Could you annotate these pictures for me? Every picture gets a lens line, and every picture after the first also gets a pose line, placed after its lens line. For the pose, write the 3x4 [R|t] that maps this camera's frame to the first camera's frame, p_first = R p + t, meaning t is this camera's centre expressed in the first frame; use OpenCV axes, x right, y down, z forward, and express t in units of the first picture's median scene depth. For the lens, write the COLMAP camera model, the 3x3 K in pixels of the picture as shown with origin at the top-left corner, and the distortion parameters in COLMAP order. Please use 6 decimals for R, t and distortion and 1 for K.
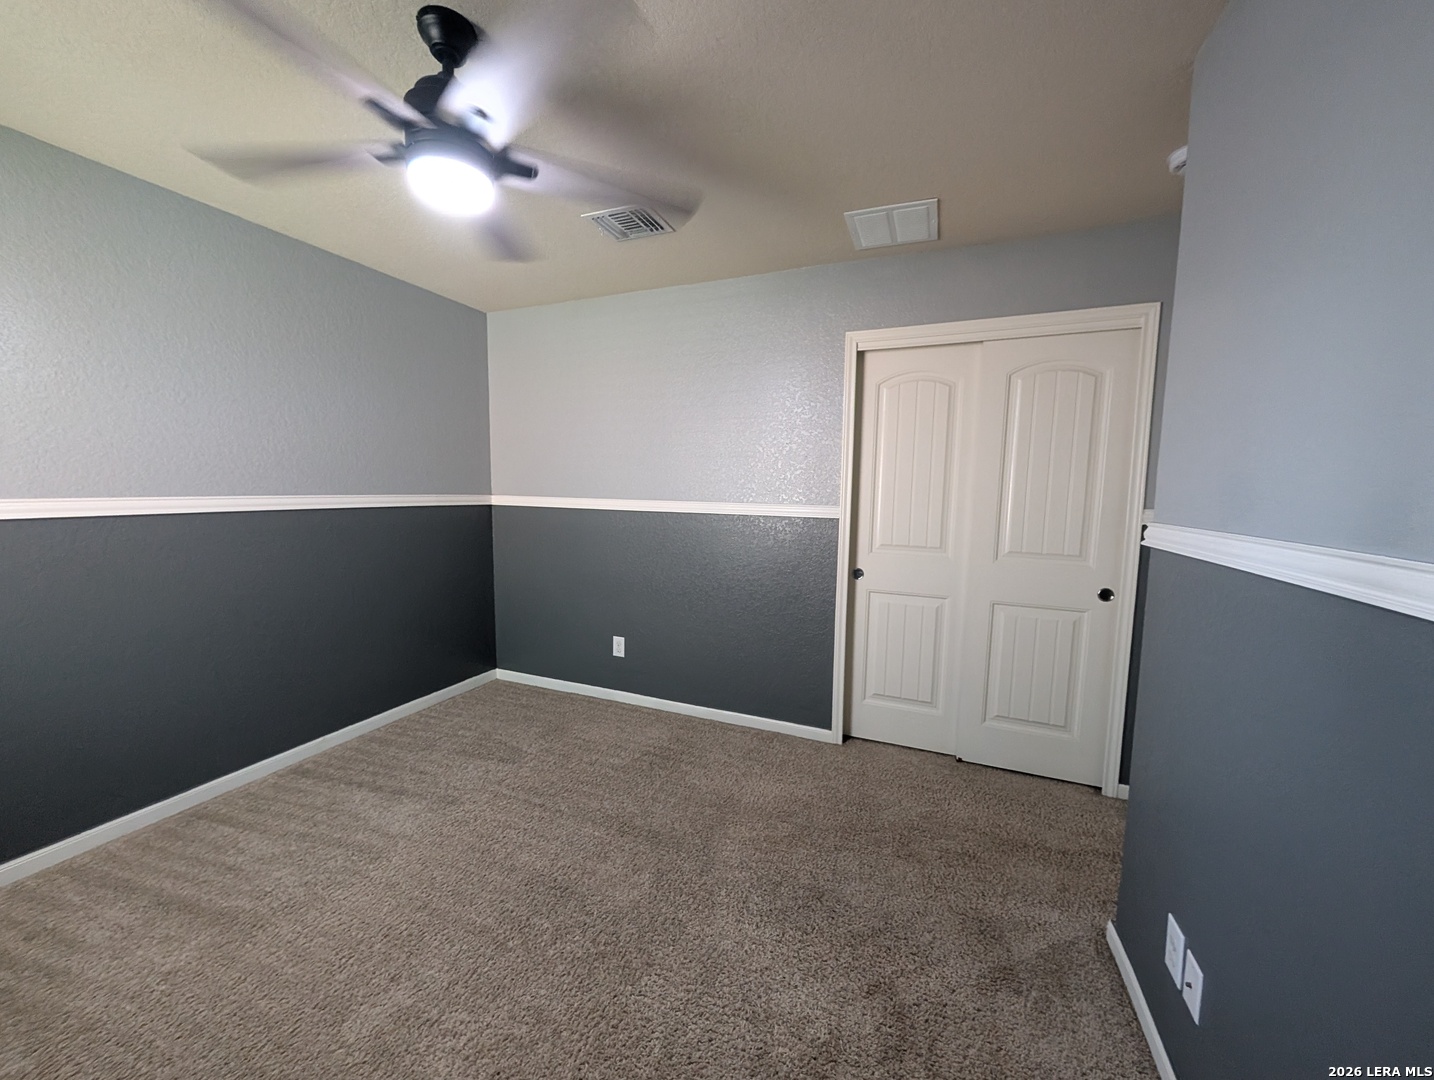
lens RADIAL K [[542.9, 0, 720.0], [0, 542.9, 541.4], [0, 0, 1]] dist [-0.000629, 0.000161]
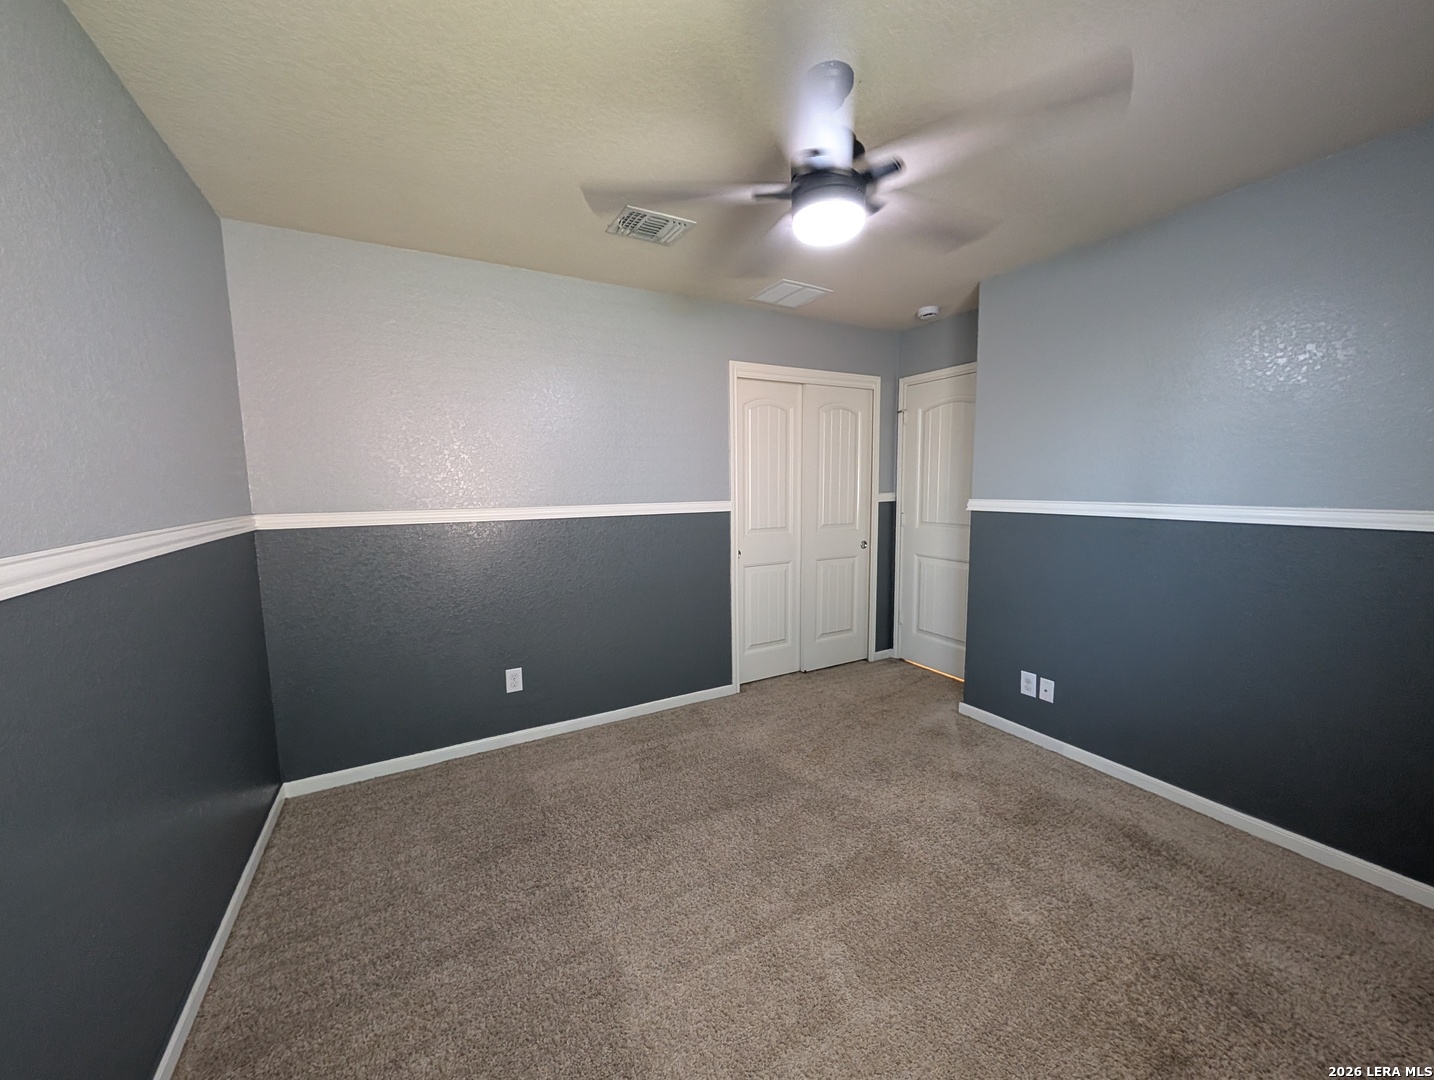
lens RADIAL K [[542.9, 0, 720.0], [0, 542.9, 541.4], [0, 0, 1]] dist [-0.000629, 0.000161]
pose [[0.619849, -0.111971, 0.776692, -0.776588], [0.099279, 0.993004, 0.063925, -0.056630], [-0.778416, 0.037485, 0.626629, 0.255383]]
